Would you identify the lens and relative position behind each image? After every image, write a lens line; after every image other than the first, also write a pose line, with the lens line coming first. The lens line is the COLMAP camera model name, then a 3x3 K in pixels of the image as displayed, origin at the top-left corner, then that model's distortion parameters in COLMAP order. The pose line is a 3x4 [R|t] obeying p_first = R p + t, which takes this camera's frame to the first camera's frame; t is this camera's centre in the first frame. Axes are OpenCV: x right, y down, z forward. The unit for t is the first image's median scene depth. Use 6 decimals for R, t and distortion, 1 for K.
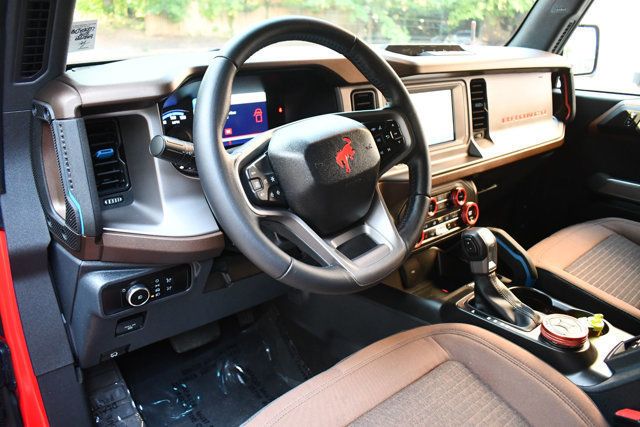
lens RADIAL K [[487.1, 0, 321.1], [0, 487.1, 213.1], [0, 0, 1]] dist [-0.074424, -0.009575]
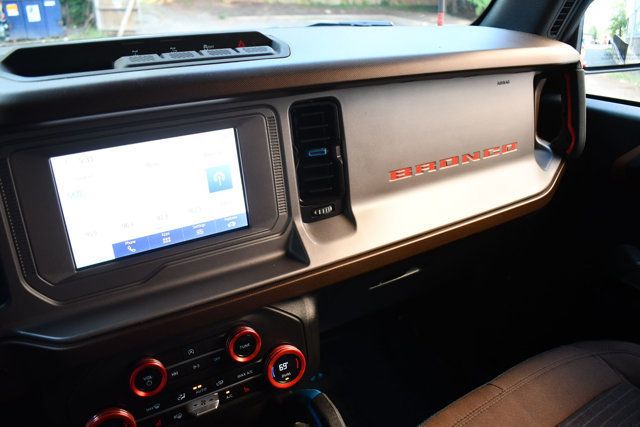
lens RADIAL K [[487.1, 0, 320.3], [0, 487.1, 216.2], [0, 0, 1]] dist [-0.074424, -0.009575]
pose [[0.985090, 0.050616, -0.164428, 0.341786], [-0.039166, 0.996625, 0.072146, -0.160471], [0.167524, -0.064630, 0.983747, 0.412200]]
